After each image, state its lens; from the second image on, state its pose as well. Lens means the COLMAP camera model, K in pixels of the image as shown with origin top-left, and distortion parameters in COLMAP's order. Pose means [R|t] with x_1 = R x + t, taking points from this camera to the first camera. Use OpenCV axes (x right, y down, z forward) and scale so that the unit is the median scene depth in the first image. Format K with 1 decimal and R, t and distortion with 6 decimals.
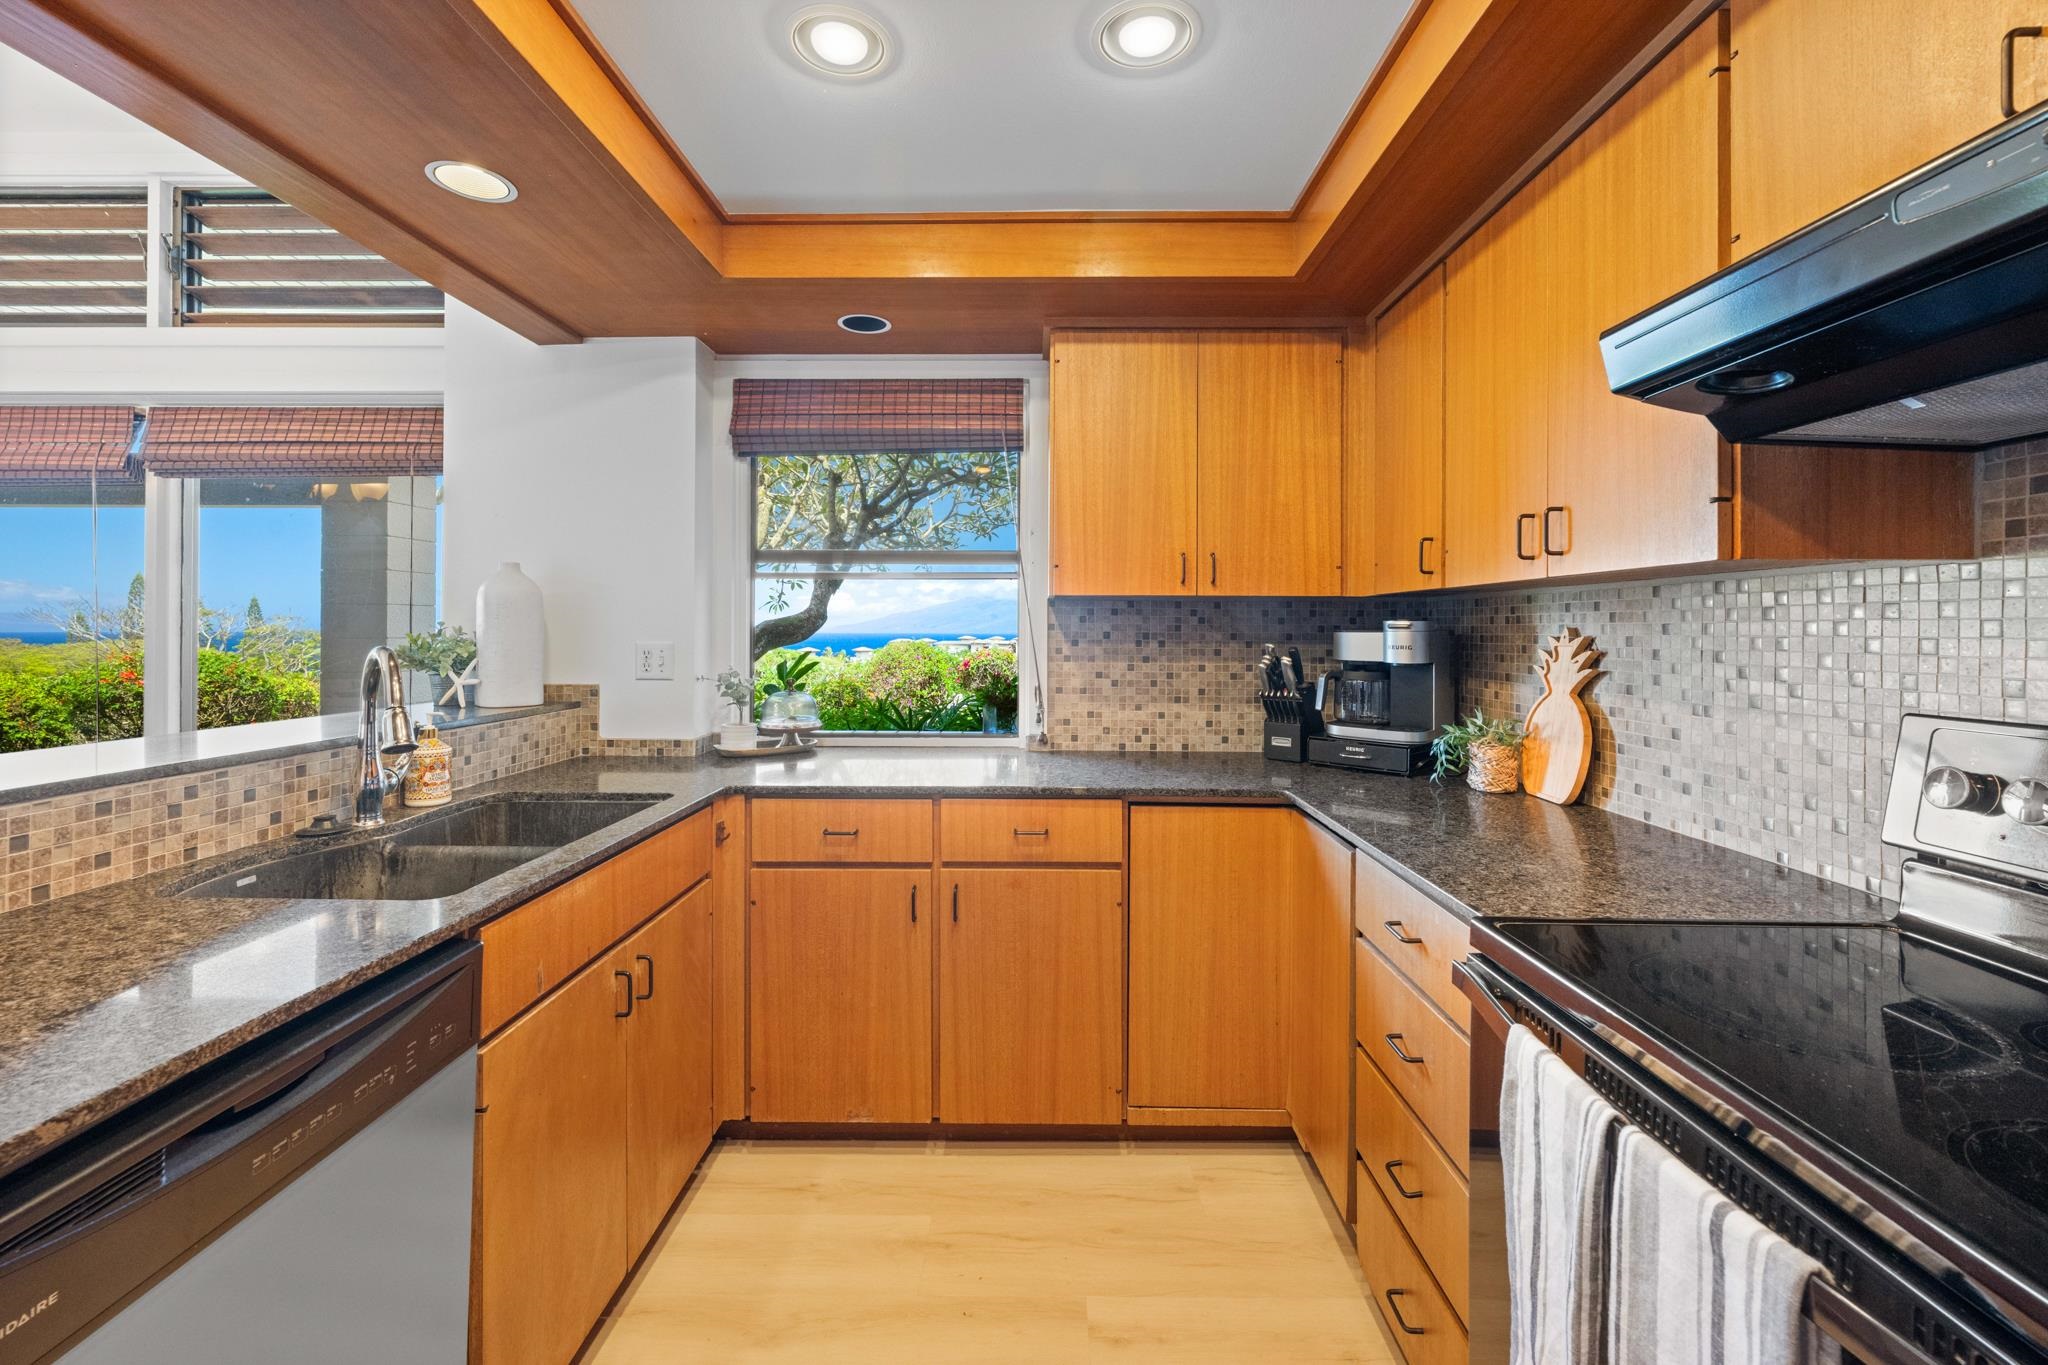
lens RADIAL K [[830.5, 0, 1026.6], [0, 830.5, 623.4], [0, 0, 1]] dist [-0.000469, -0.000632]
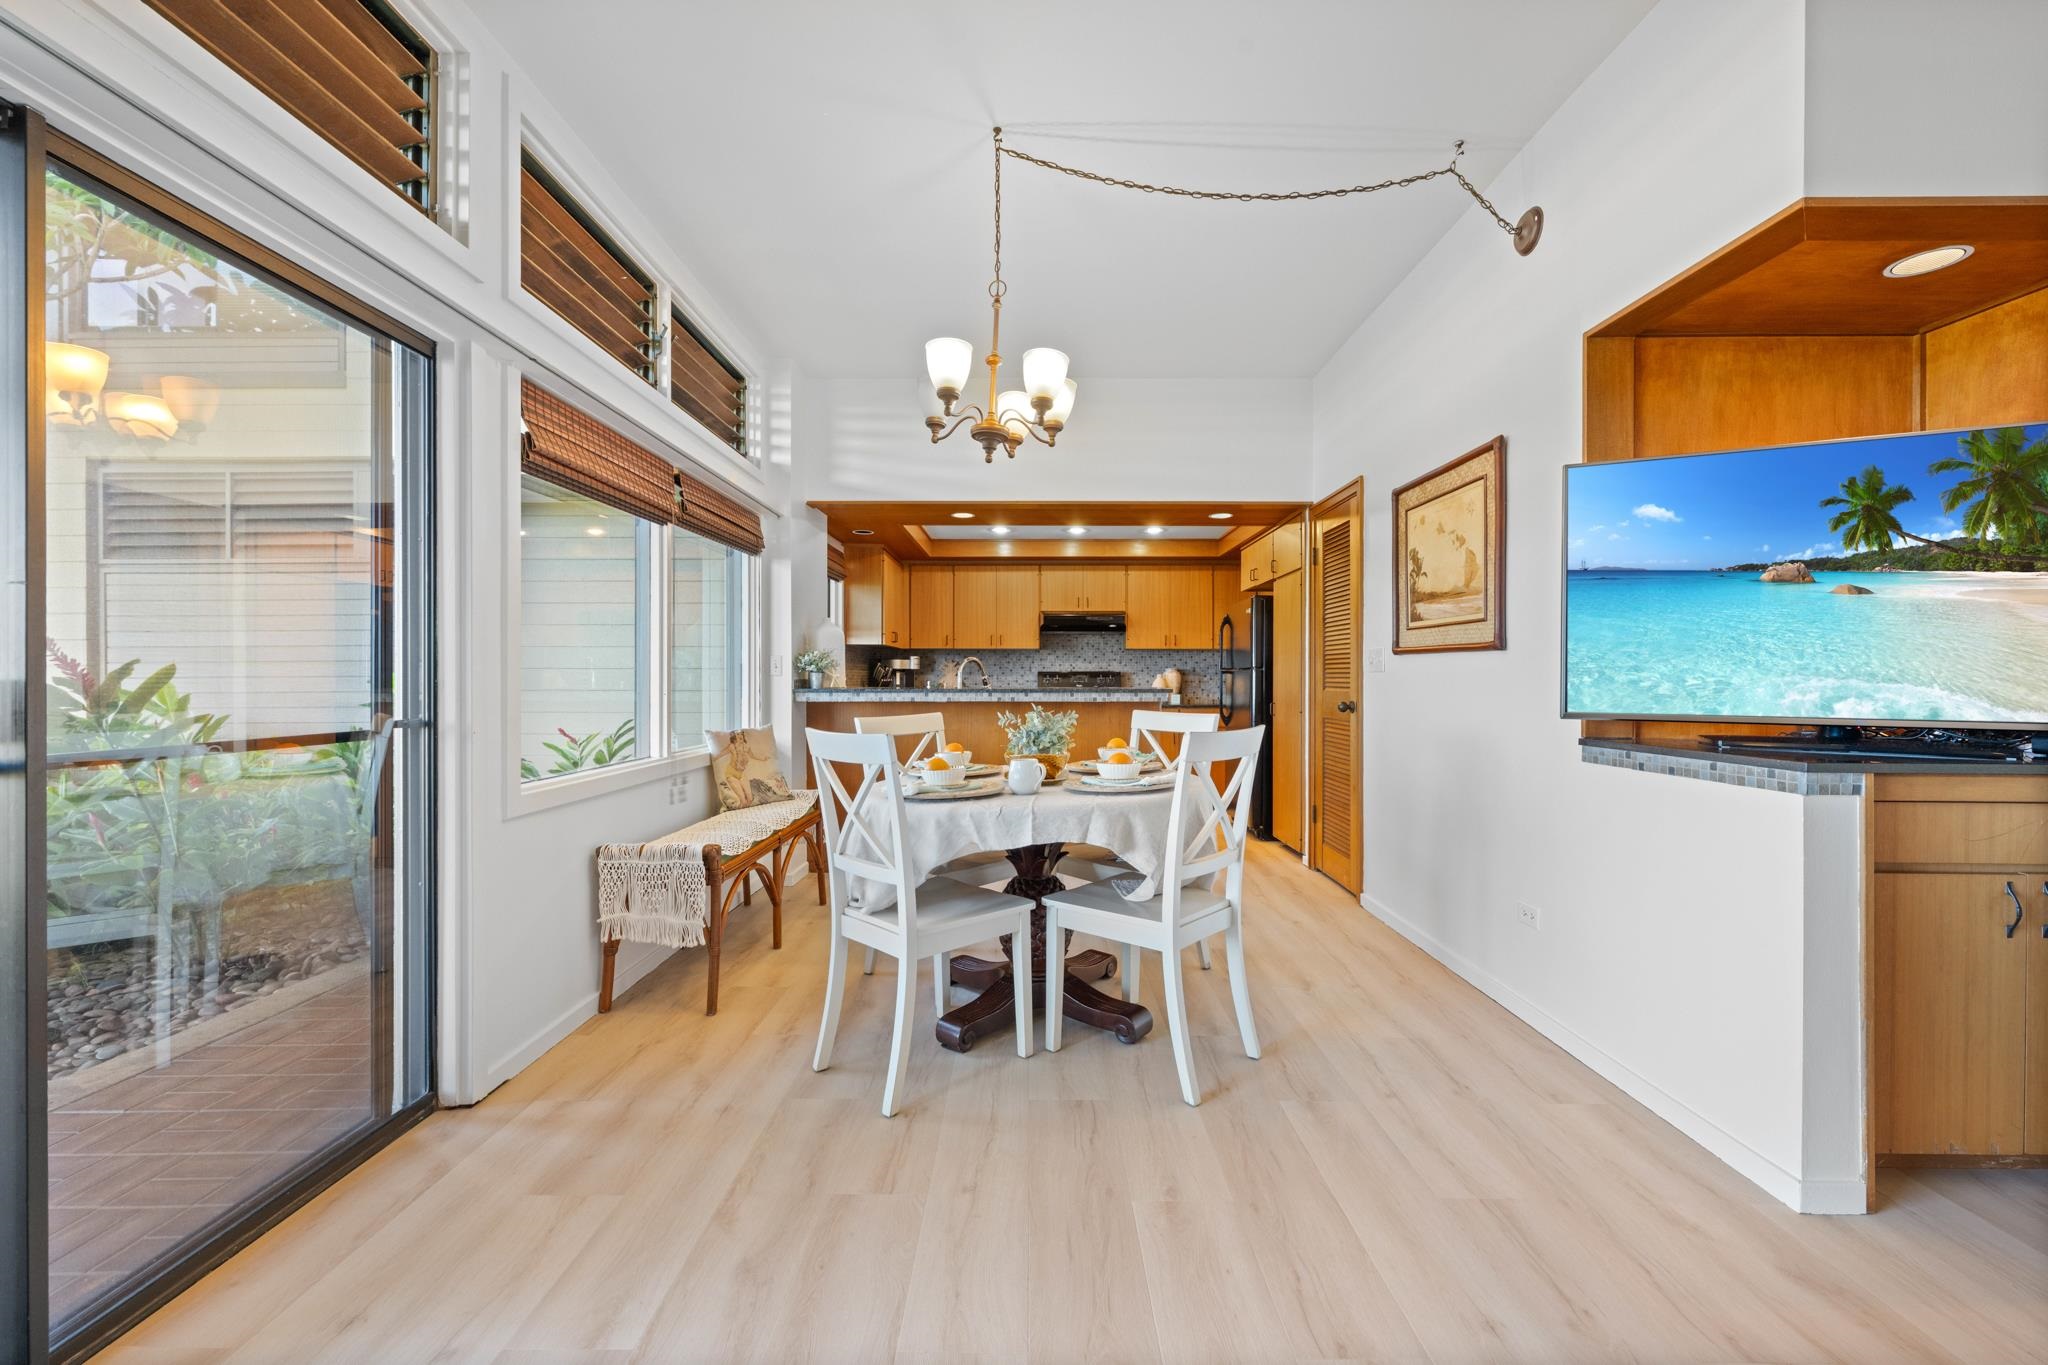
lens RADIAL K [[805.9, 0, 1029.9], [0, 805.9, 679.1], [0, 0, 1]] dist [-0.000426, 0.000131]
pose [[-0.004347, -0.005148, 0.999977, -2.671353], [-0.009153, 0.999945, 0.005108, 0.064331], [-0.999949, -0.009131, -0.004394, 0.518798]]
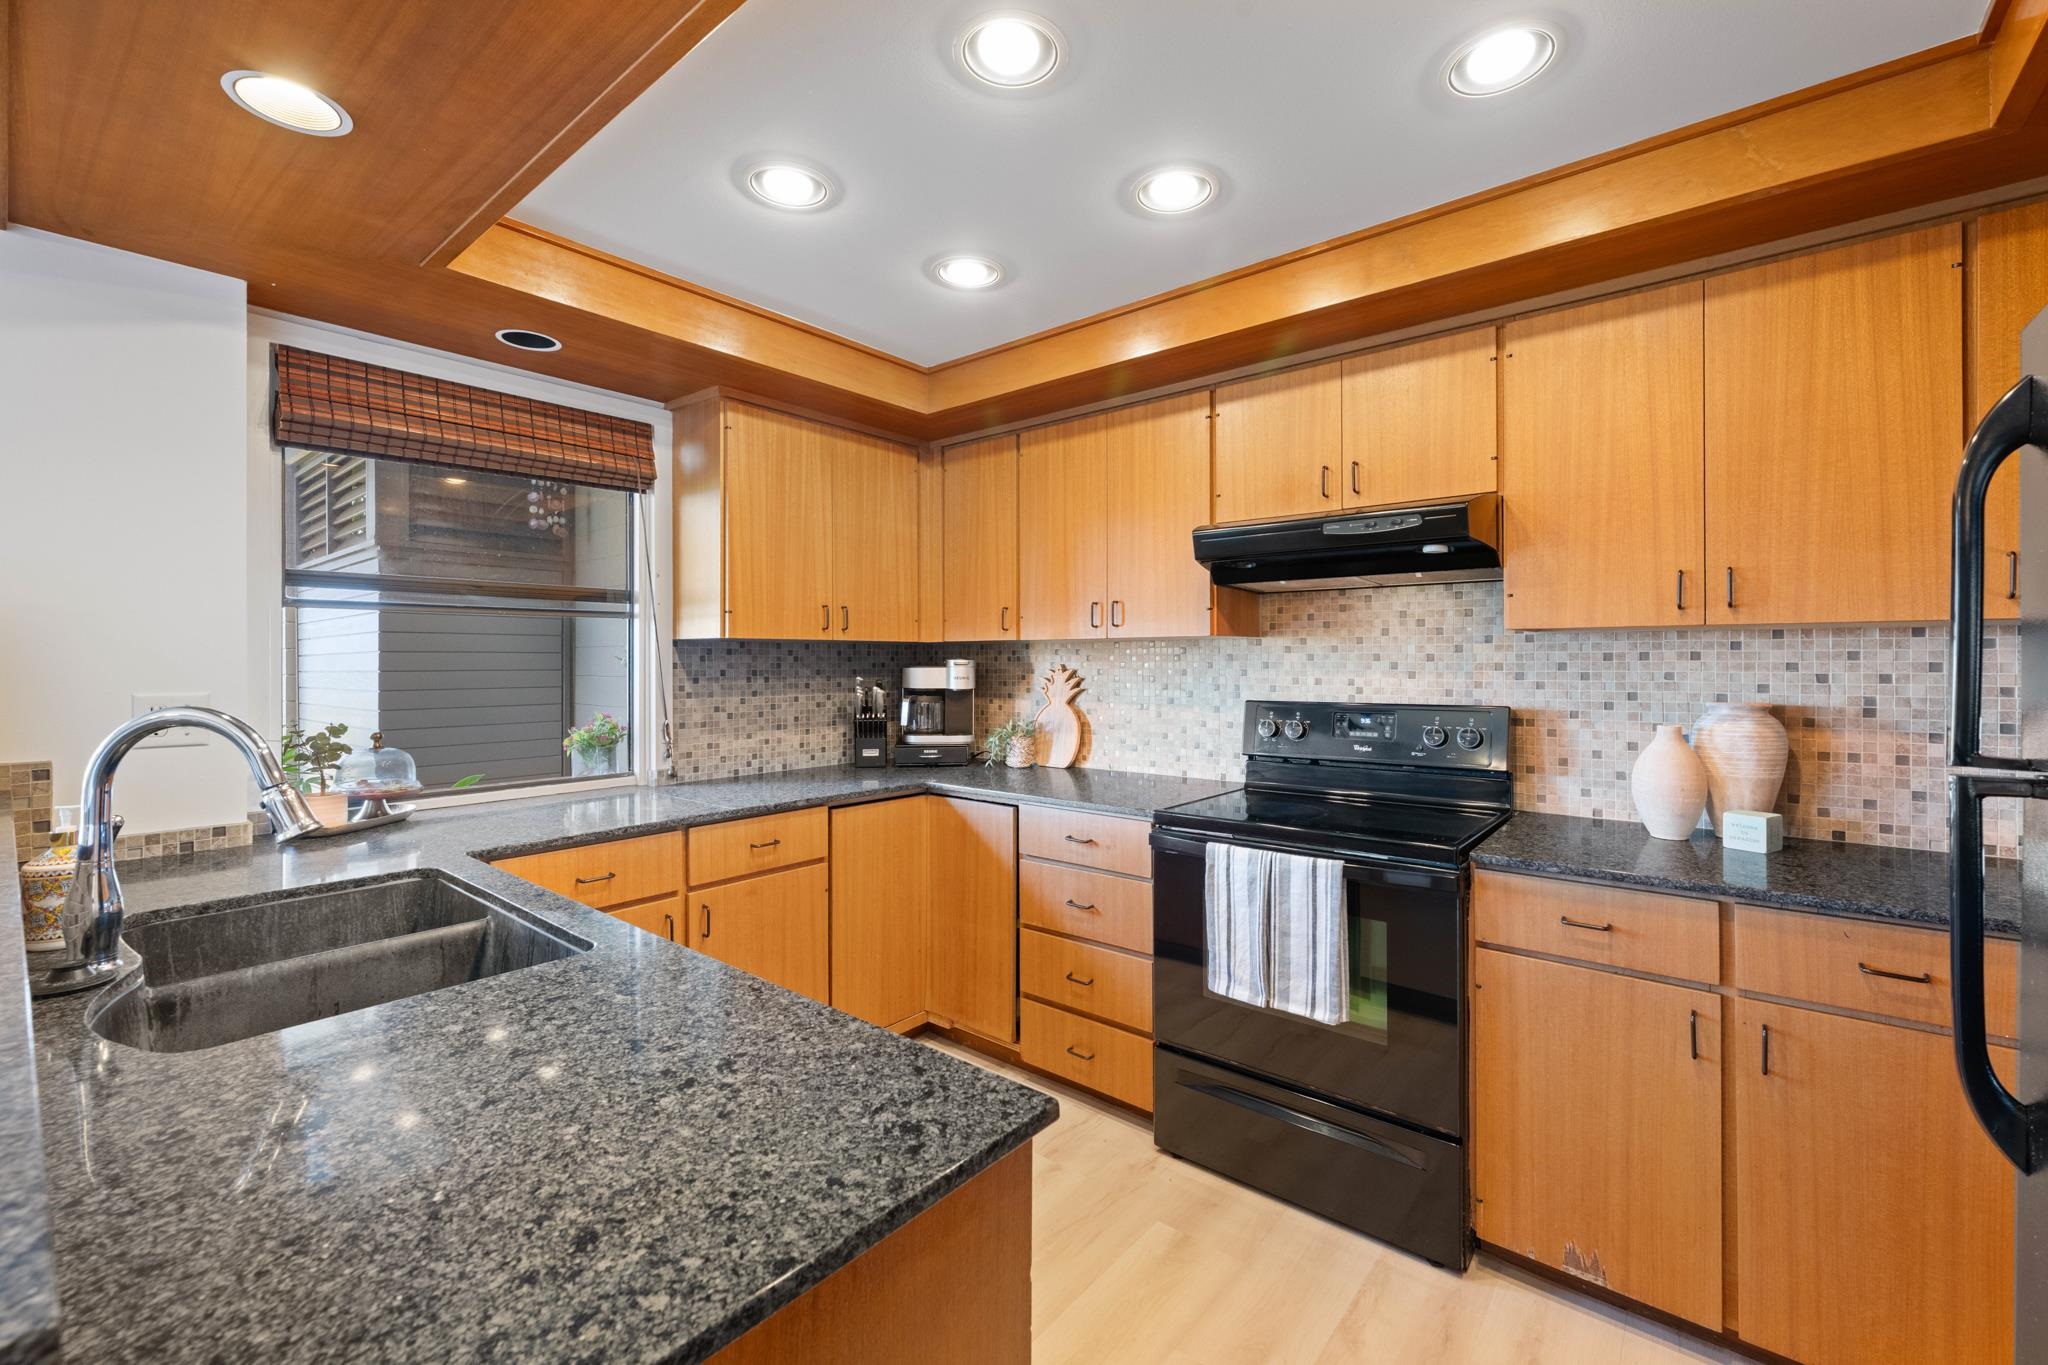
lens RADIAL K [[843.1, 0, 1036.6], [0, 843.1, 656.6], [0, 0, 1]] dist [0.000260, 0.000186]
pose [[0.623418, -0.001966, 0.781886, -0.590946], [-0.000662, 0.999995, 0.003041, -0.012596], [-0.781888, -0.002413, 0.623414, -0.026601]]
